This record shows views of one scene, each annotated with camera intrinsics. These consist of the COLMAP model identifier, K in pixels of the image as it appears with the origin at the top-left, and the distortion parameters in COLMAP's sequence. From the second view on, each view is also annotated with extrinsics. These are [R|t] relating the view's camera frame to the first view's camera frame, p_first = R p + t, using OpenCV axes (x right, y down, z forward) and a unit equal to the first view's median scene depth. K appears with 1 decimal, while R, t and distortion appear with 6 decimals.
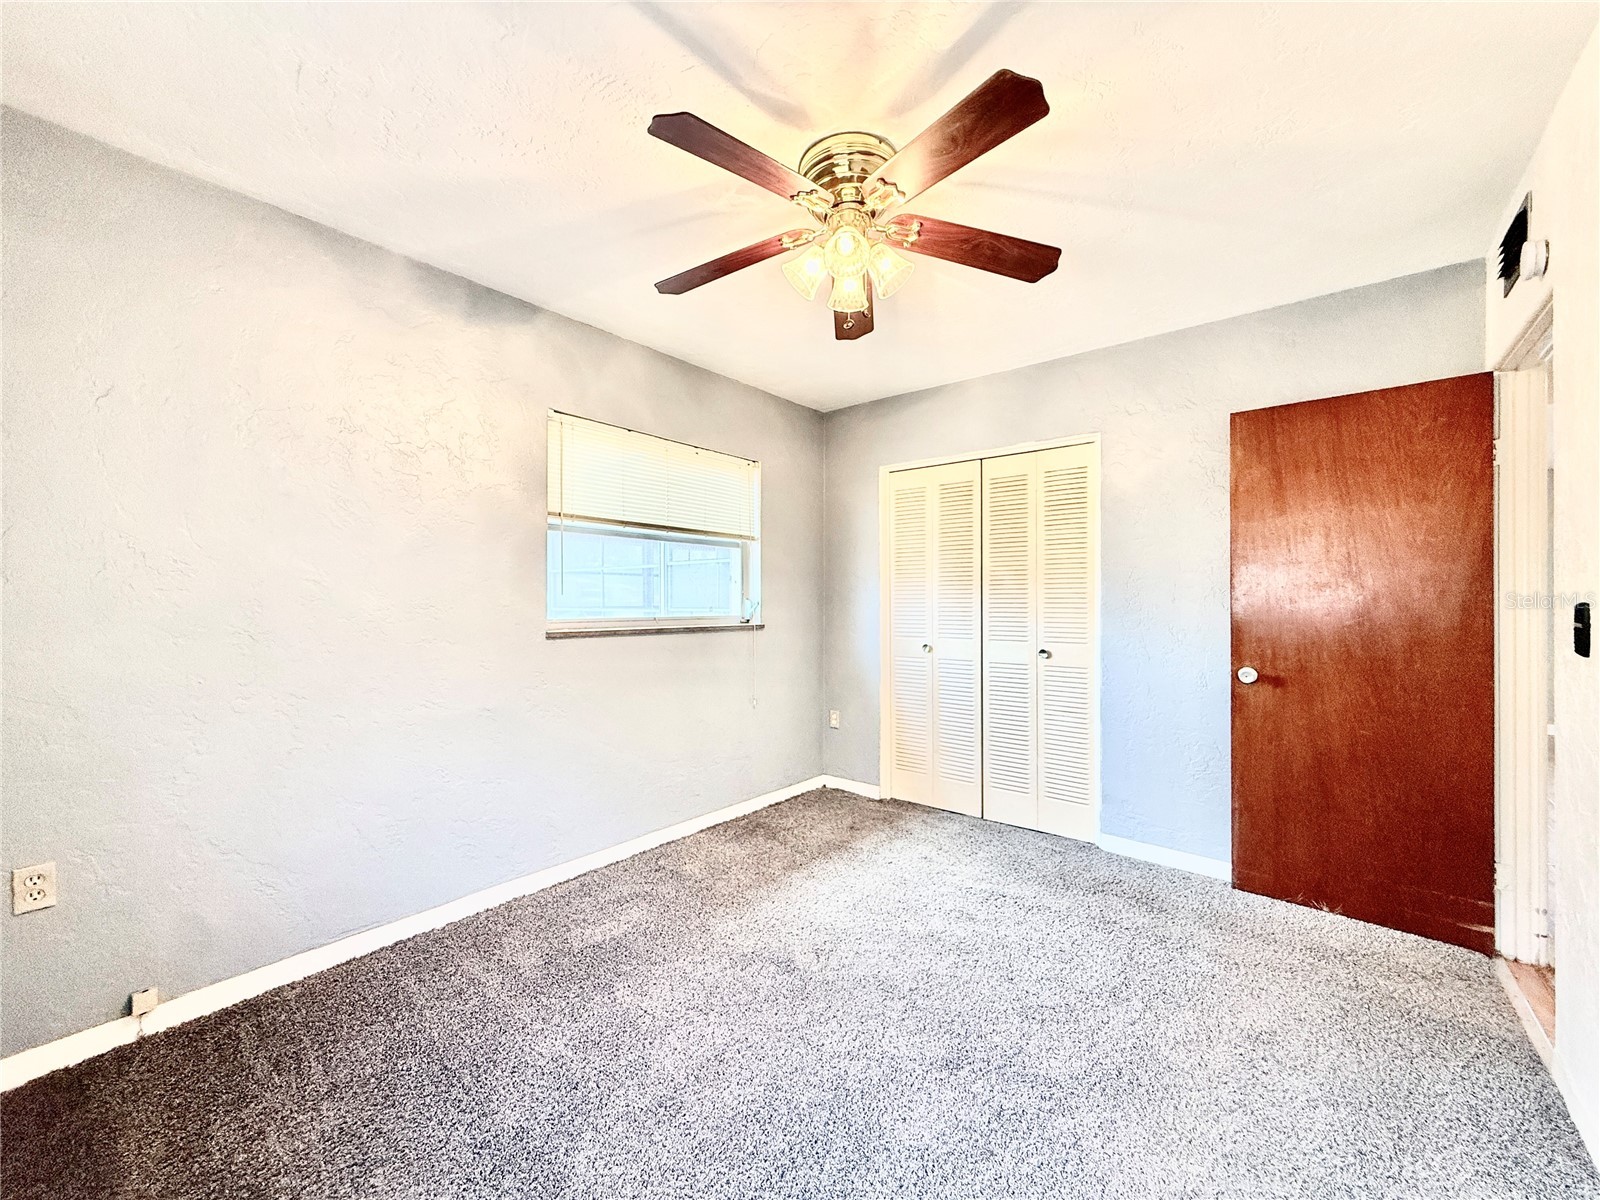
lens RADIAL K [[638.0, 0, 795.9], [0, 638.0, 600.2], [0, 0, 1]] dist [-0.000715, 0.000183]
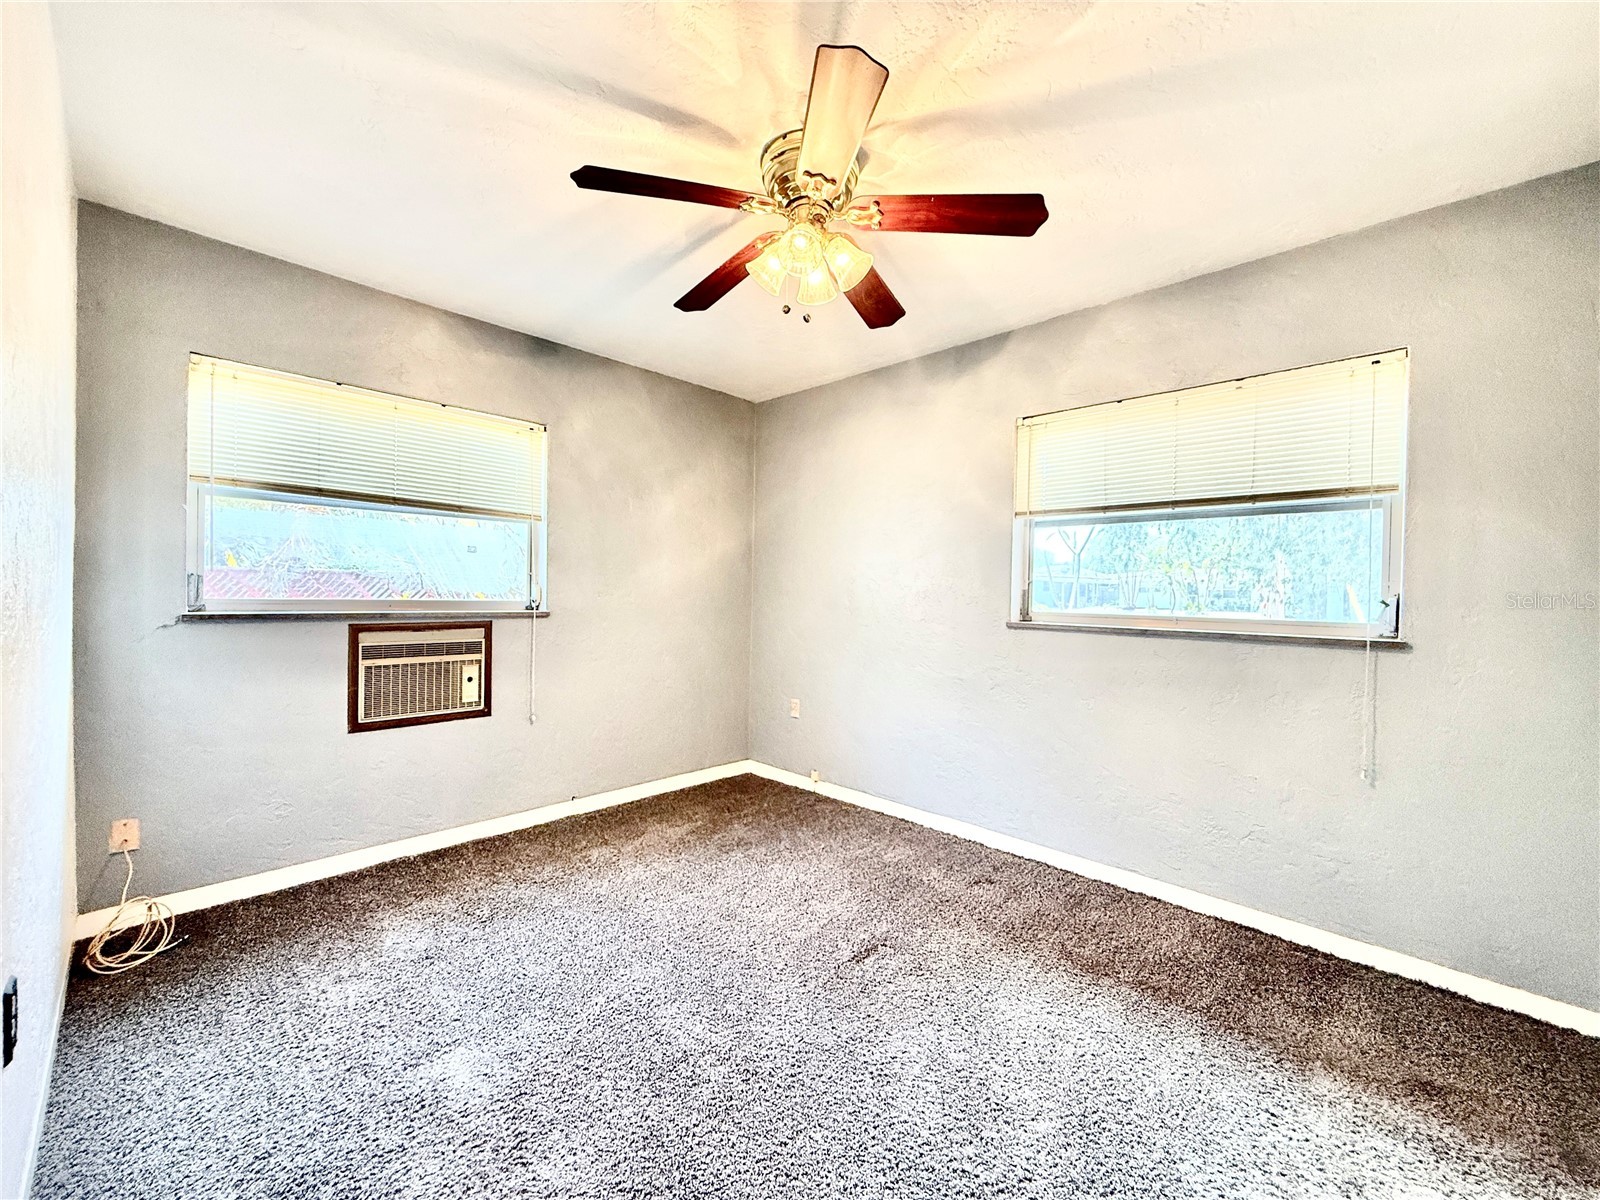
lens RADIAL K [[638.0, 0, 795.9], [0, 638.0, 600.2], [0, 0, 1]] dist [-0.000715, 0.000183]
pose [[-0.087243, 0.005972, -0.996169, 0.675534], [-0.019454, 0.999781, 0.007698, 0.010051], [0.995997, 0.020051, -0.087108, 0.657053]]
